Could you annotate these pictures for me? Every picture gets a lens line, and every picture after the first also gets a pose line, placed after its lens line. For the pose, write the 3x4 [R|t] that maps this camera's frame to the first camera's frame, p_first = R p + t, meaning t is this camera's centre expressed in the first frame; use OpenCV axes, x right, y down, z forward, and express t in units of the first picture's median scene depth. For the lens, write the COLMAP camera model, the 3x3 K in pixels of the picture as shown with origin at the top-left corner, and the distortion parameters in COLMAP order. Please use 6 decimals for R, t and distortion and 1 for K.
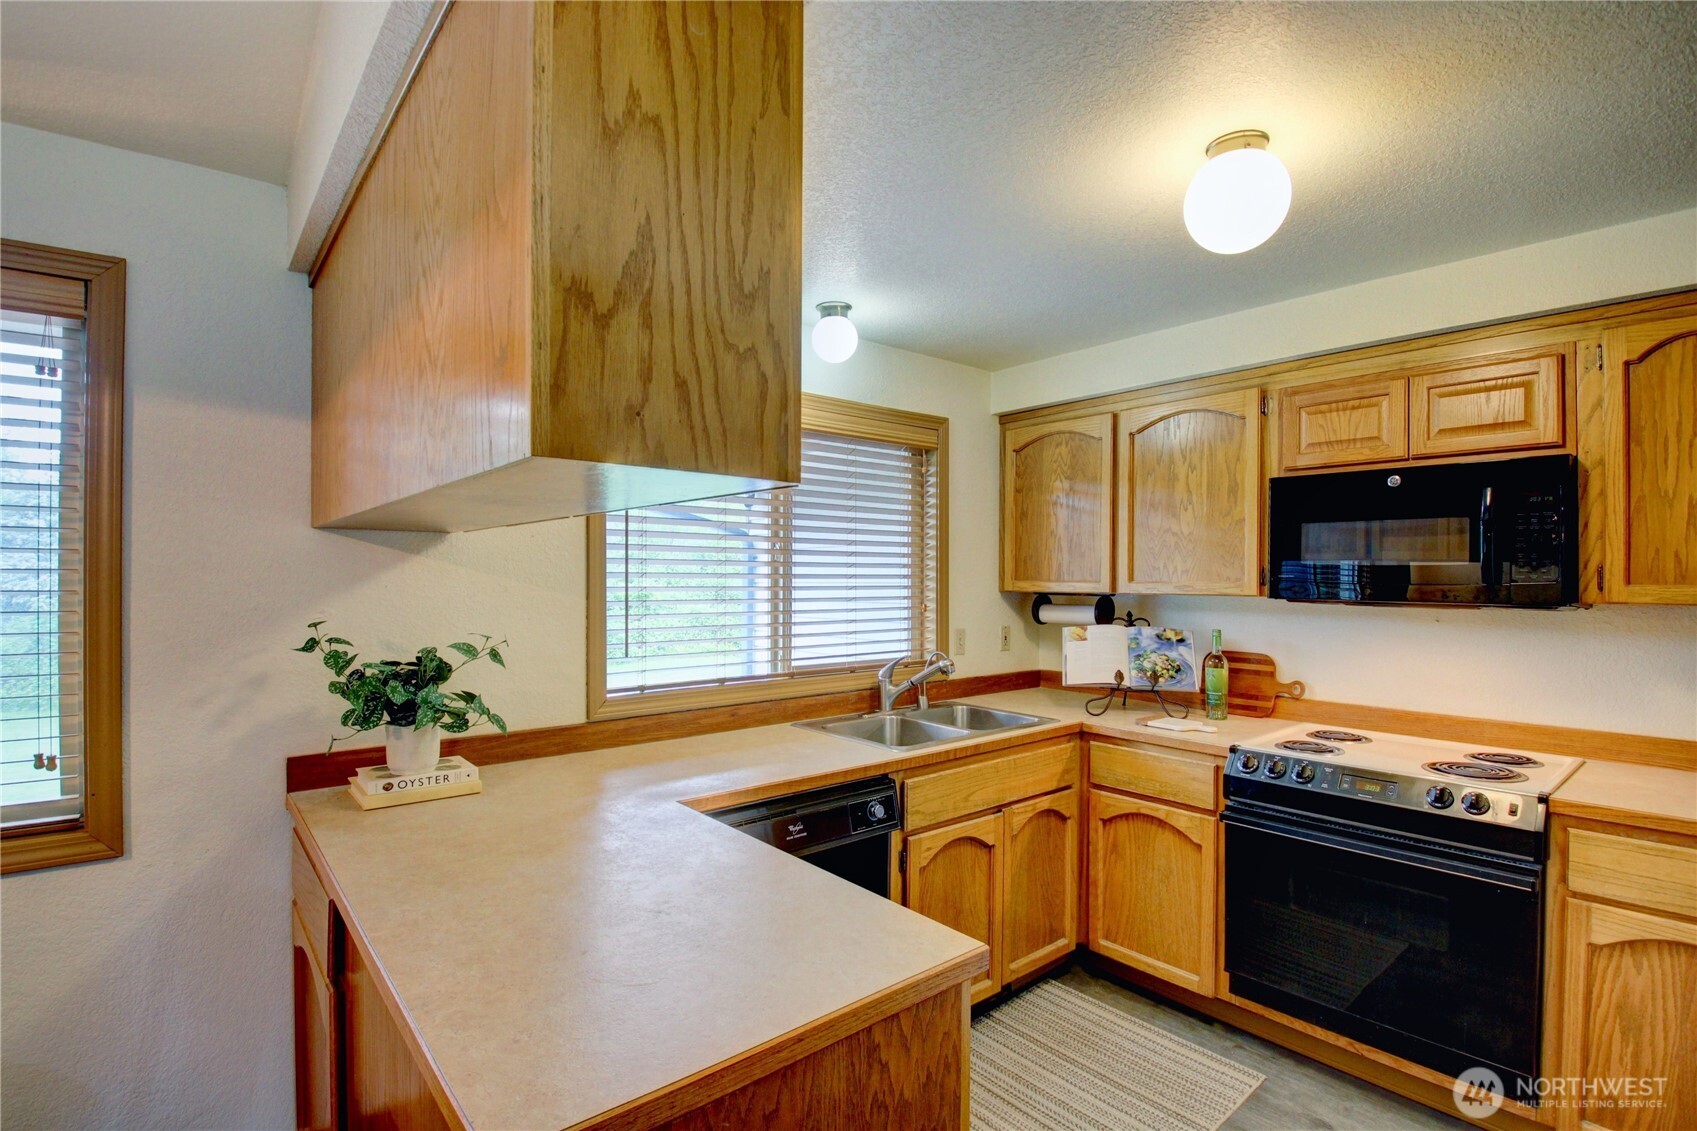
lens RADIAL K [[799.1, 0, 844.5], [0, 799.1, 576.8], [0, 0, 1]] dist [-0.004482, -0.013553]
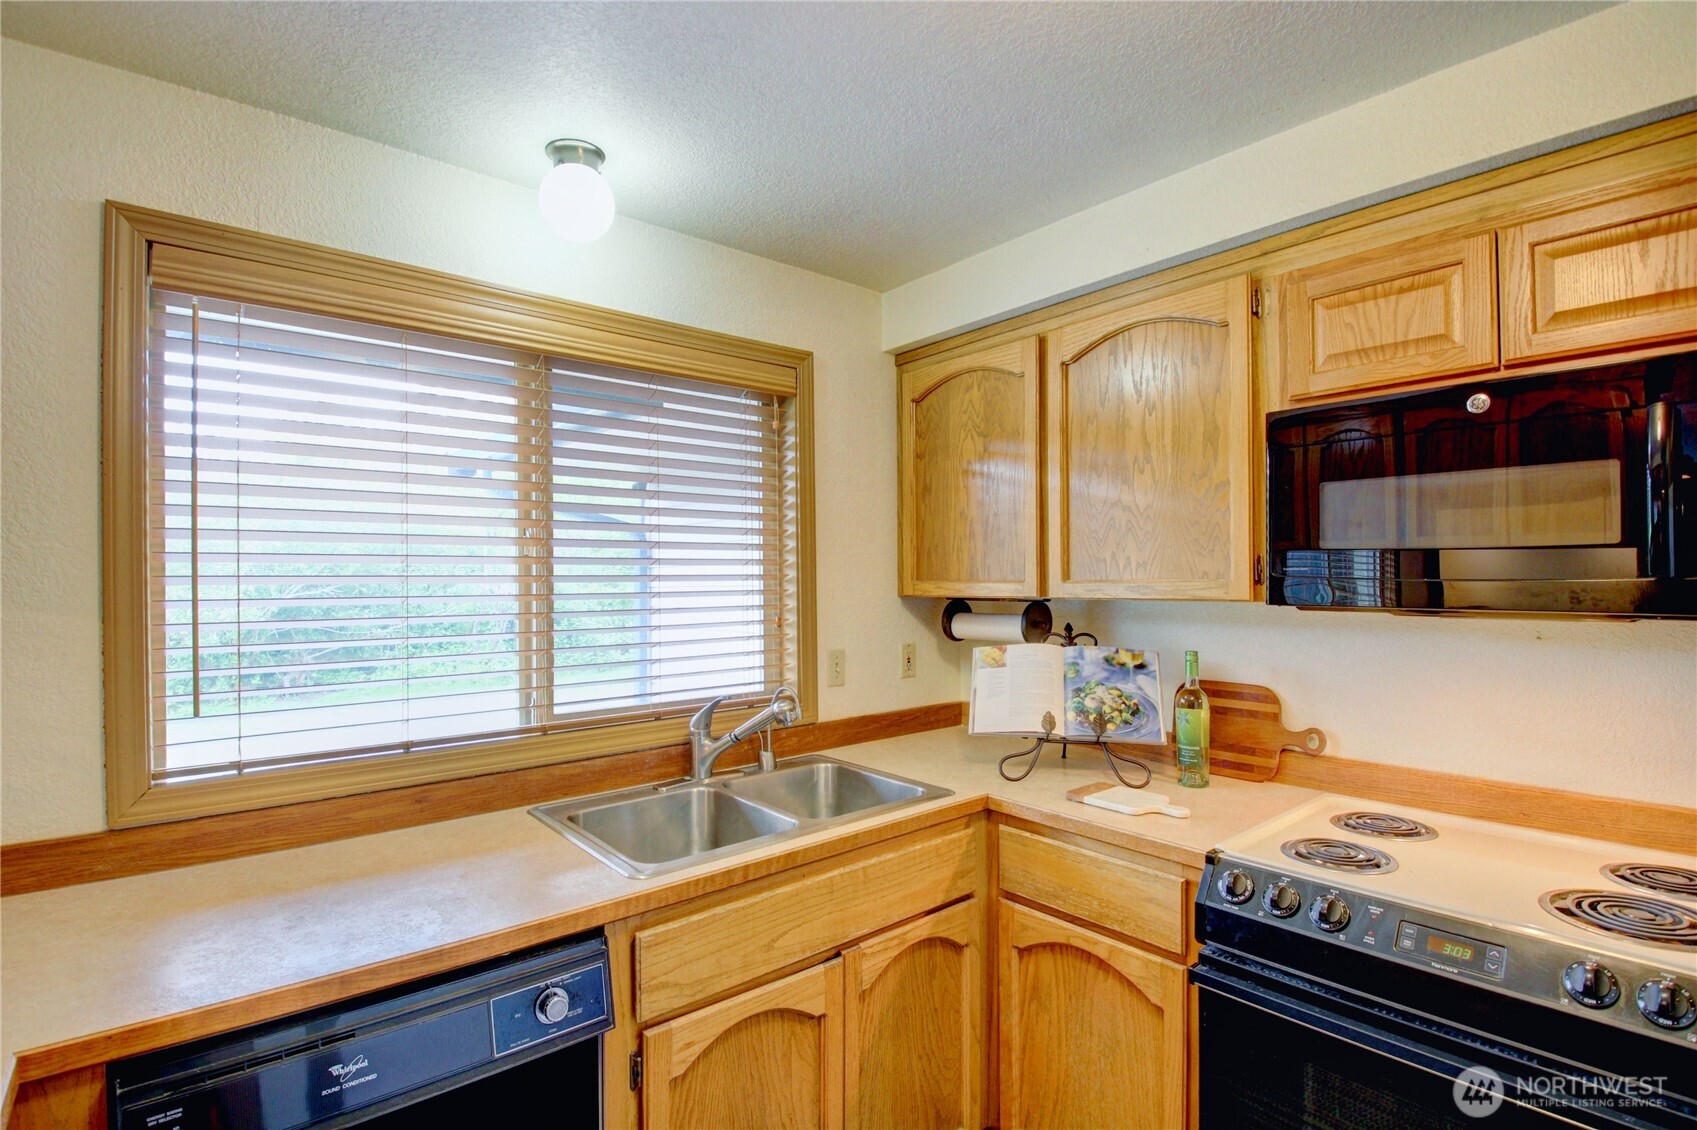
lens RADIAL K [[799.1, 0, 853.2], [0, 799.1, 576.6], [0, 0, 1]] dist [-0.004482, -0.013553]
pose [[0.999911, -0.011292, 0.007103, 0.197890], [0.011315, 0.999931, -0.003236, 0.002766], [-0.007066, 0.003316, 0.999970, 0.367748]]
